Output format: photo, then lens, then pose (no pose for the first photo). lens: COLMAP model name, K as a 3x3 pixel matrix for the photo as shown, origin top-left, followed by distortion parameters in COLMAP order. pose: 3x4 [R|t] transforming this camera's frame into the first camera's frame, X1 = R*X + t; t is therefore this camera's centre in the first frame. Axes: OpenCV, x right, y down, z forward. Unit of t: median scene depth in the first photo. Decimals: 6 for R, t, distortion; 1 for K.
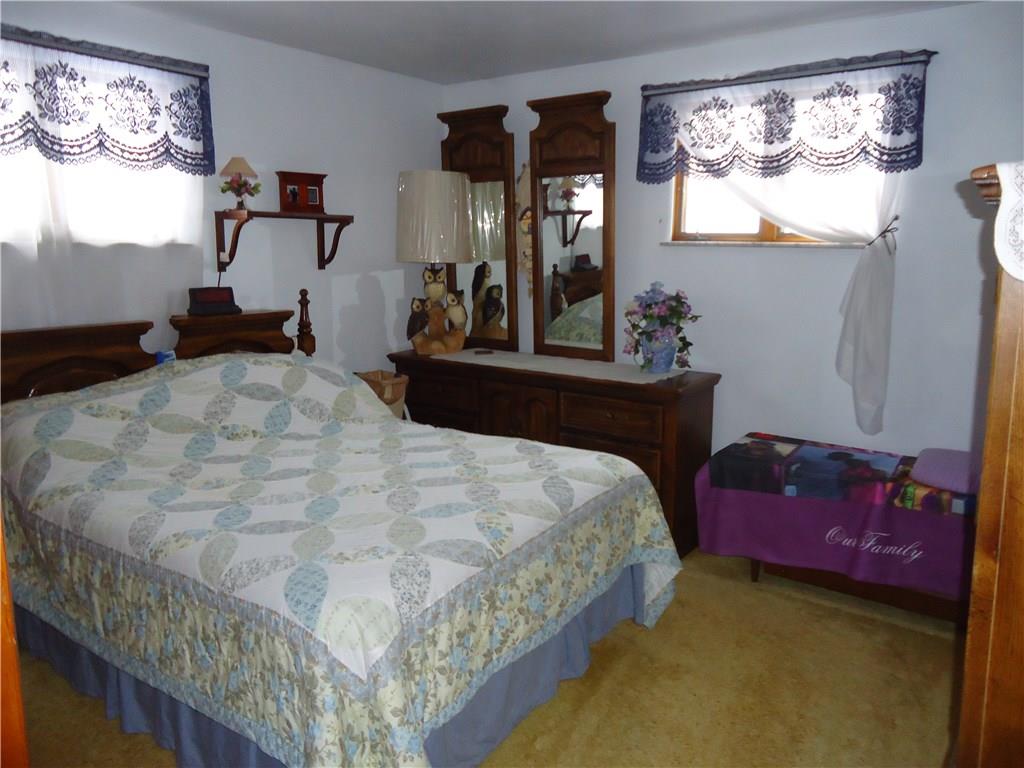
lens RADIAL K [[730.5, 0, 512.0], [0, 730.5, 384.0], [0, 0, 1]] dist [-0.027313, 0.005883]
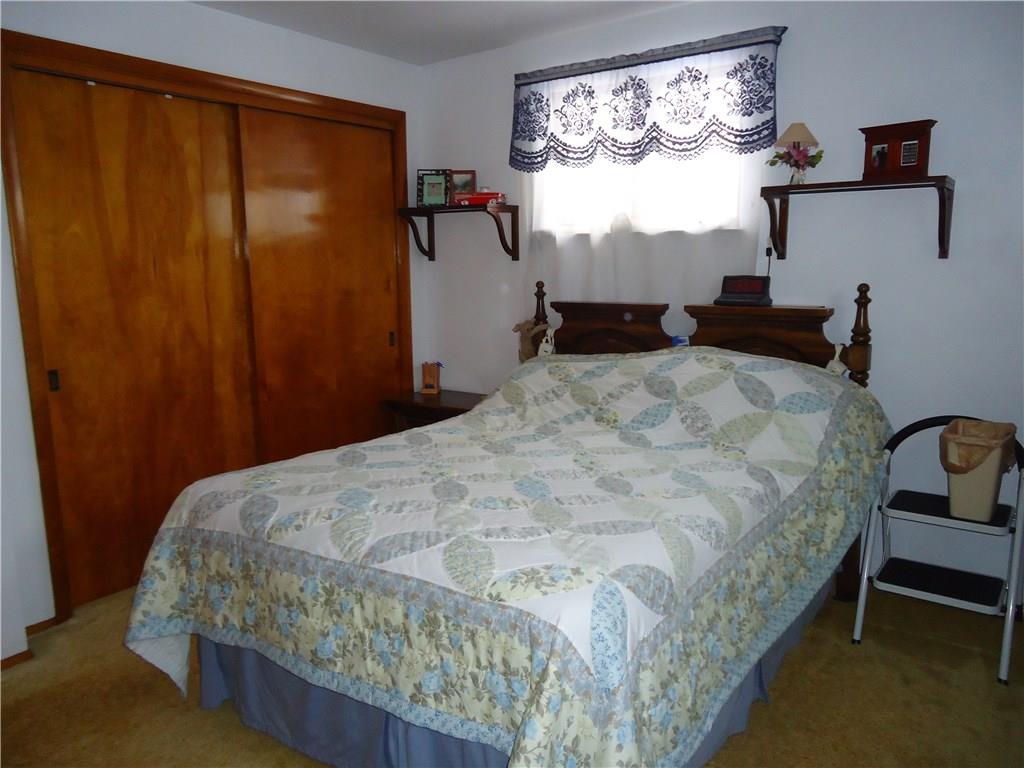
lens RADIAL K [[730.5, 0, 512.0], [0, 730.5, 384.0], [0, 0, 1]] dist [-0.027313, 0.005883]
pose [[0.005805, 0.183576, -0.982988, 0.537396], [-0.150009, 0.972041, 0.180646, -0.128178], [0.988668, 0.146409, 0.033181, 0.732459]]
